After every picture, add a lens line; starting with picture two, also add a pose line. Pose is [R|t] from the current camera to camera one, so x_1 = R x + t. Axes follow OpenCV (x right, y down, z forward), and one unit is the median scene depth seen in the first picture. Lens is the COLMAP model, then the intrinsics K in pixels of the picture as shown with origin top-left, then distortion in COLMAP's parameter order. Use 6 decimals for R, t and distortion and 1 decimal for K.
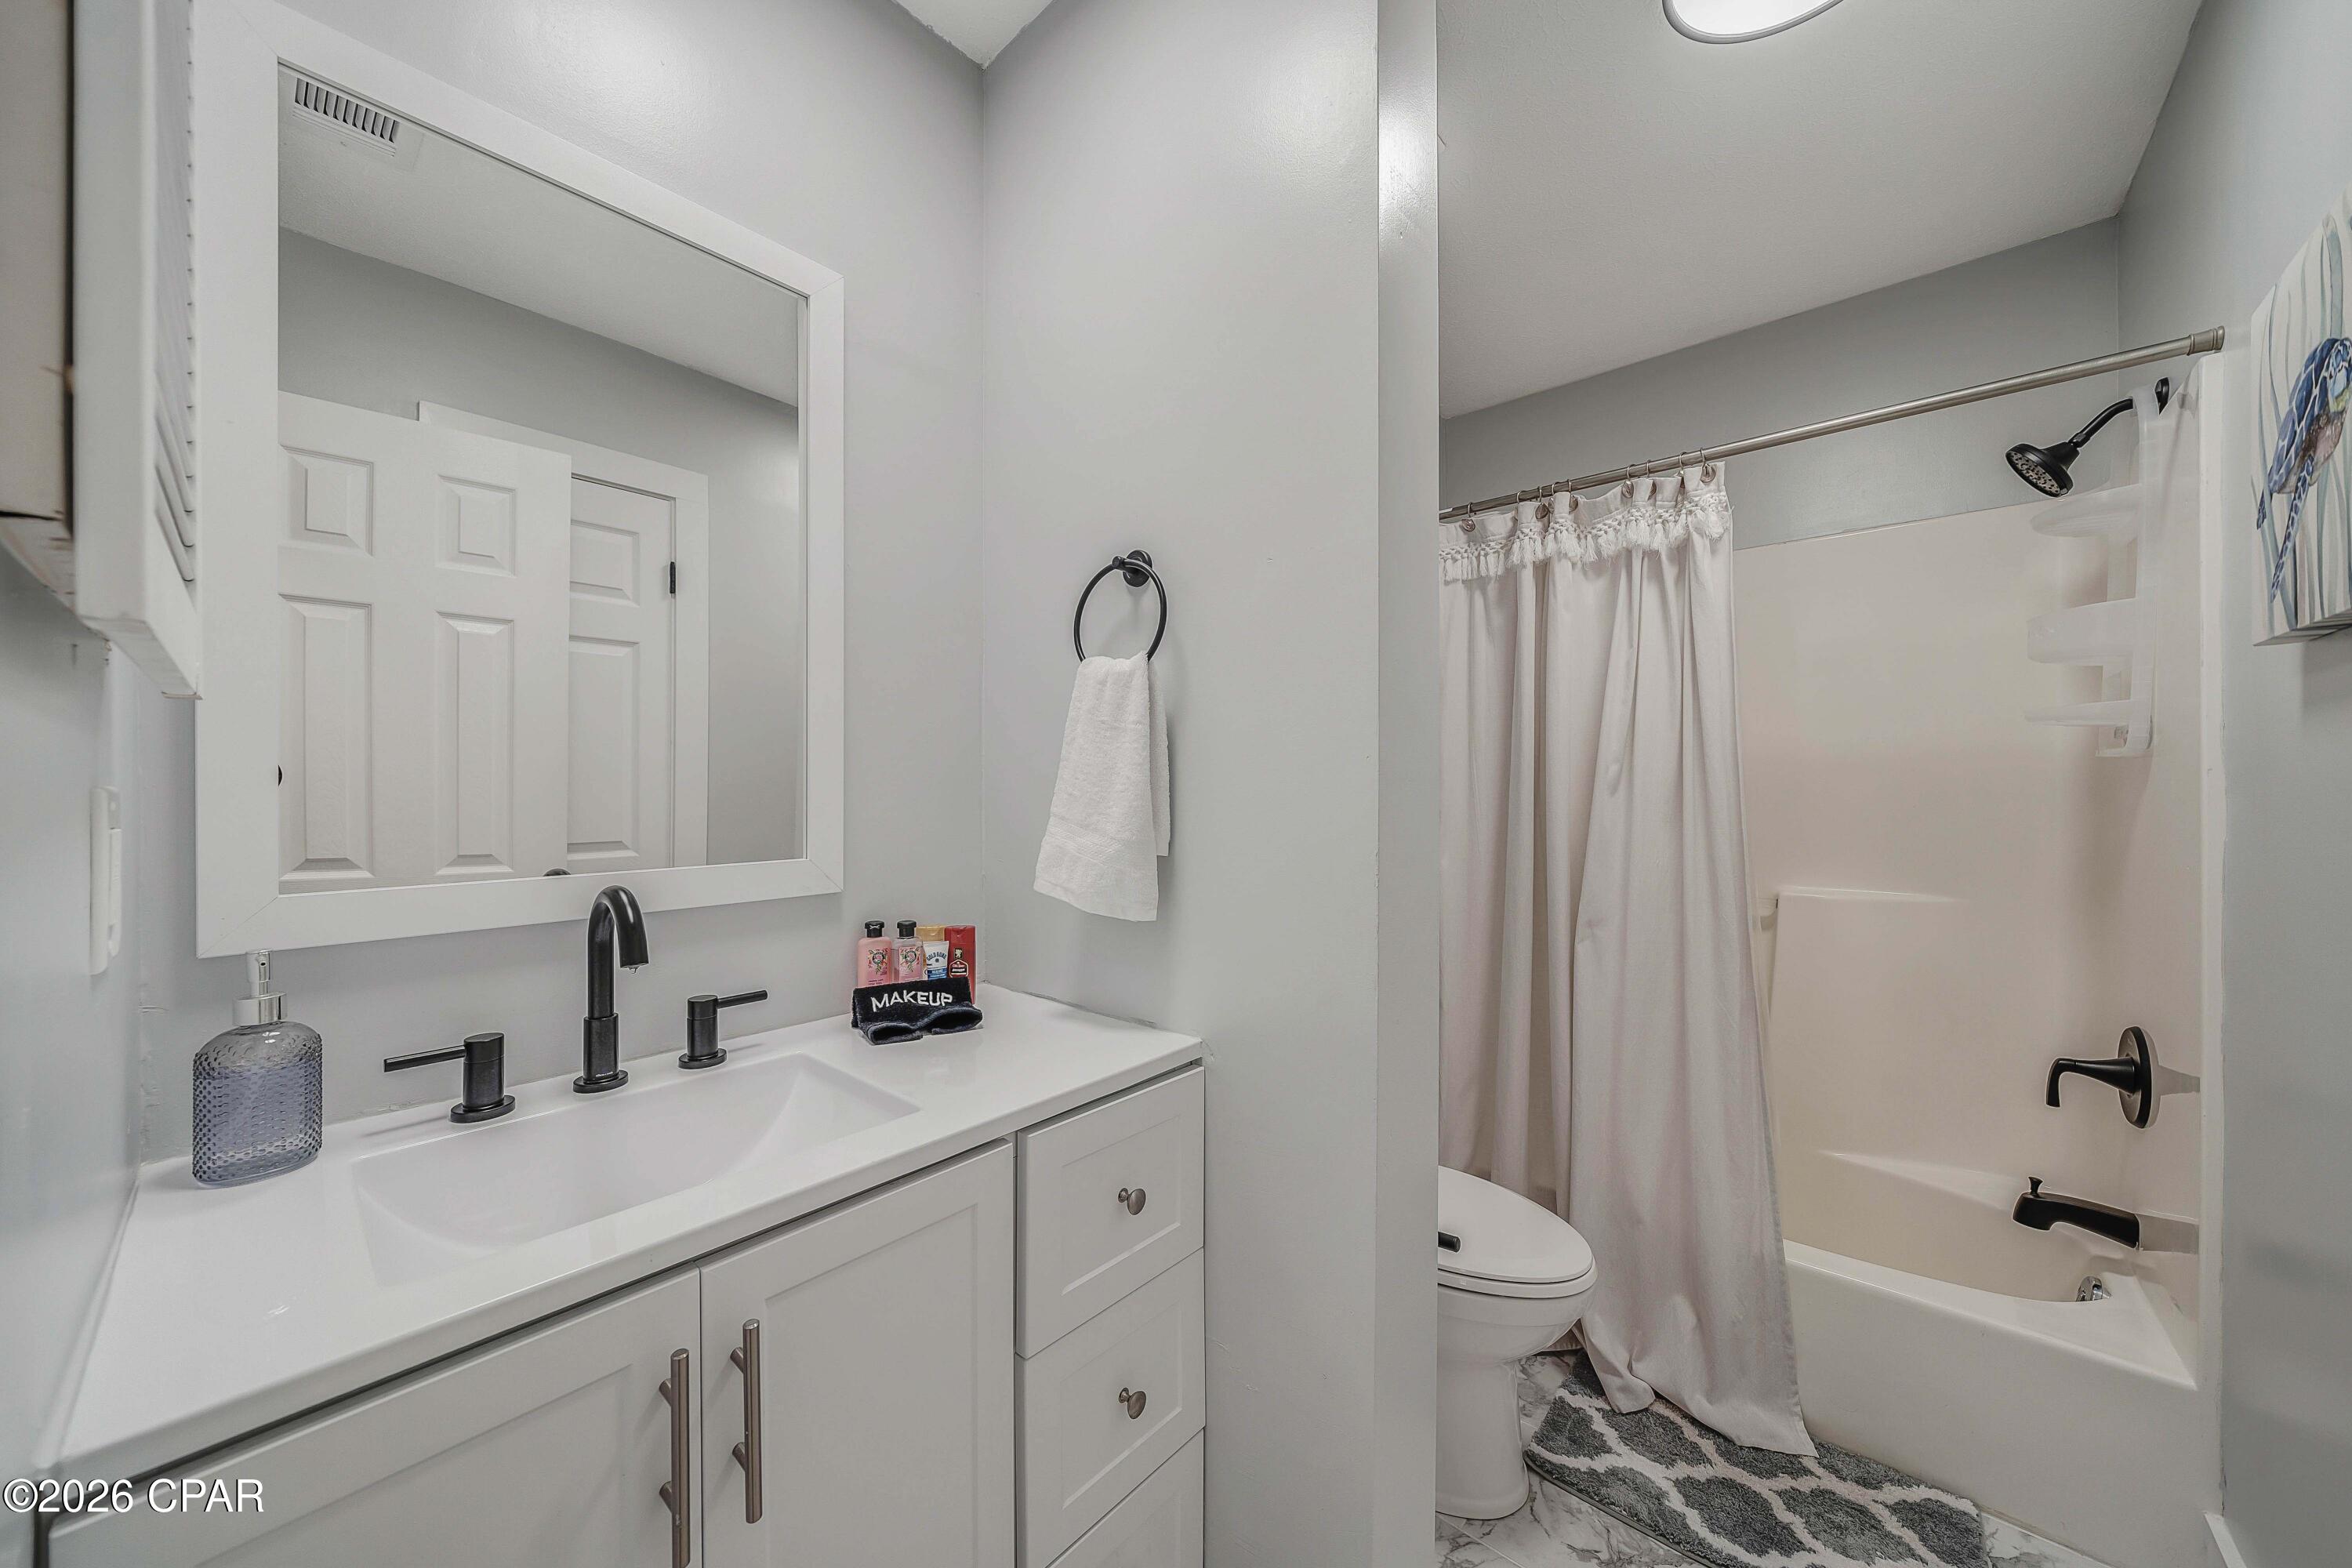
lens RADIAL K [[837.0, 0, 1133.2], [0, 837.0, 790.6], [0, 0, 1]] dist [-0.000734, -0.001443]
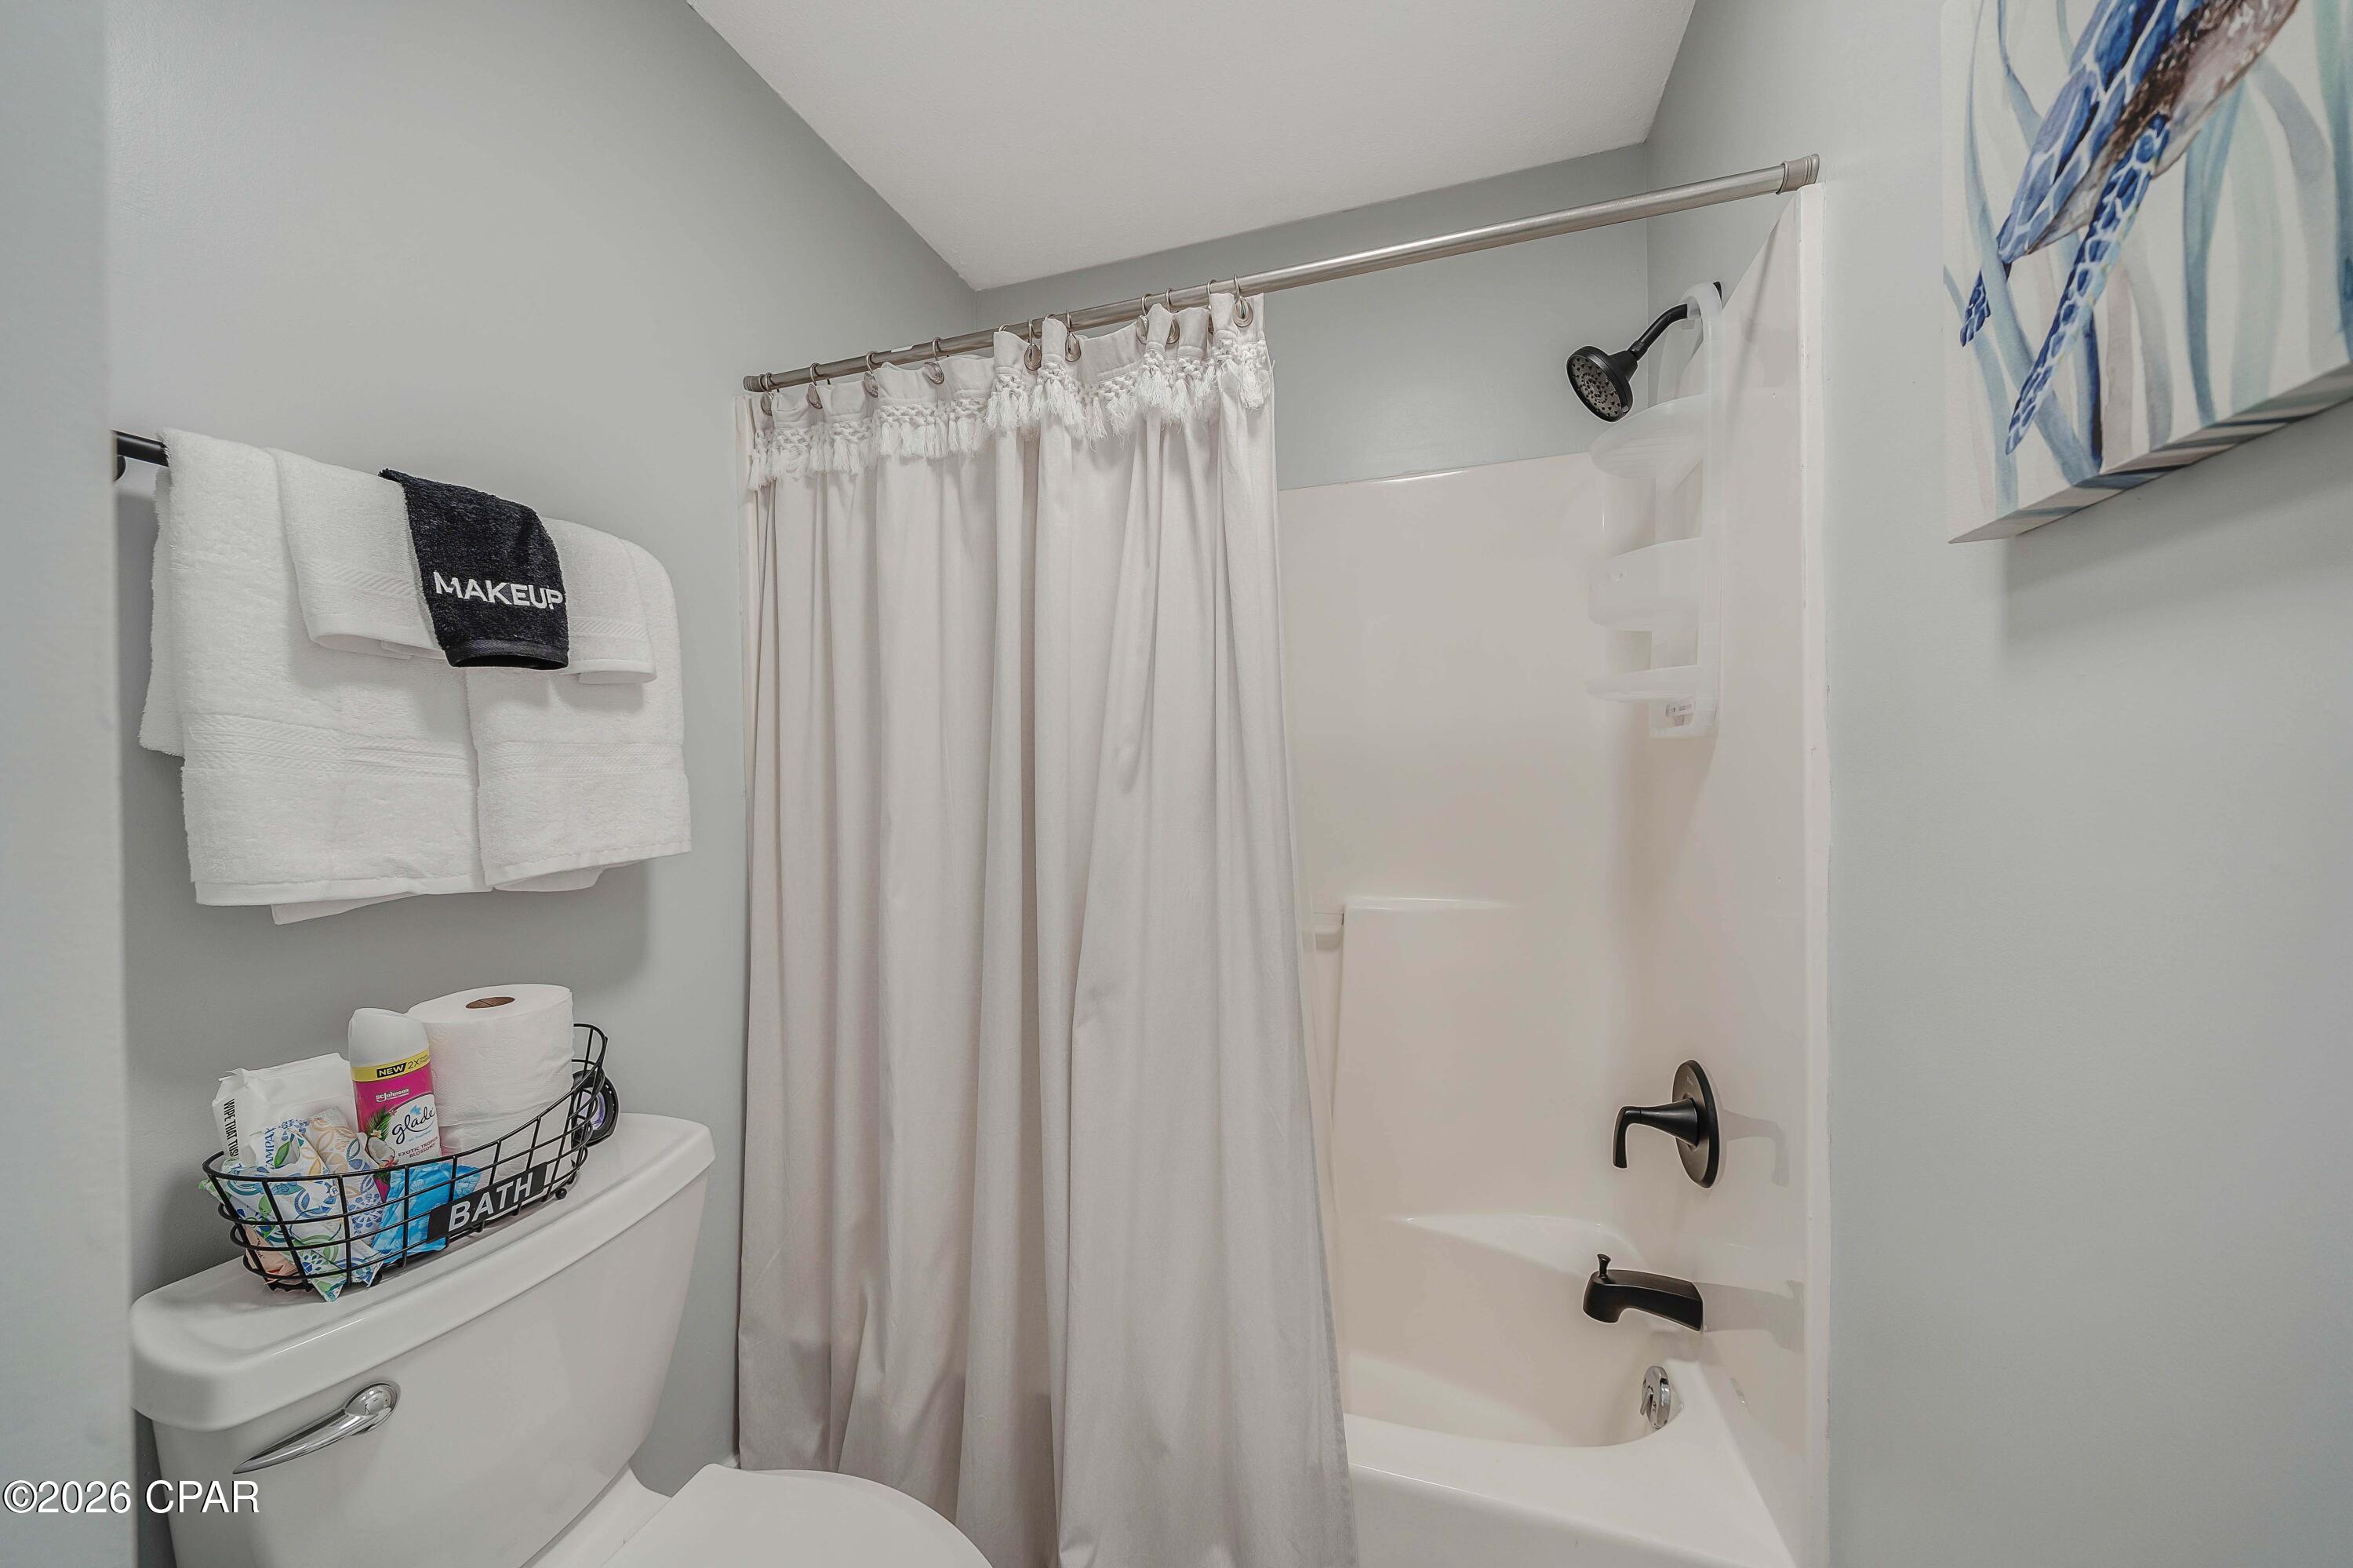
lens RADIAL K [[837.4, 0, 1133.7], [0, 837.4, 790.6], [0, 0, 1]] dist [-0.000734, -0.001443]
pose [[0.922638, -0.015765, 0.385345, 0.339269], [0.012987, 0.999868, 0.009810, -0.002382], [-0.385449, -0.004047, 0.922720, 0.409664]]
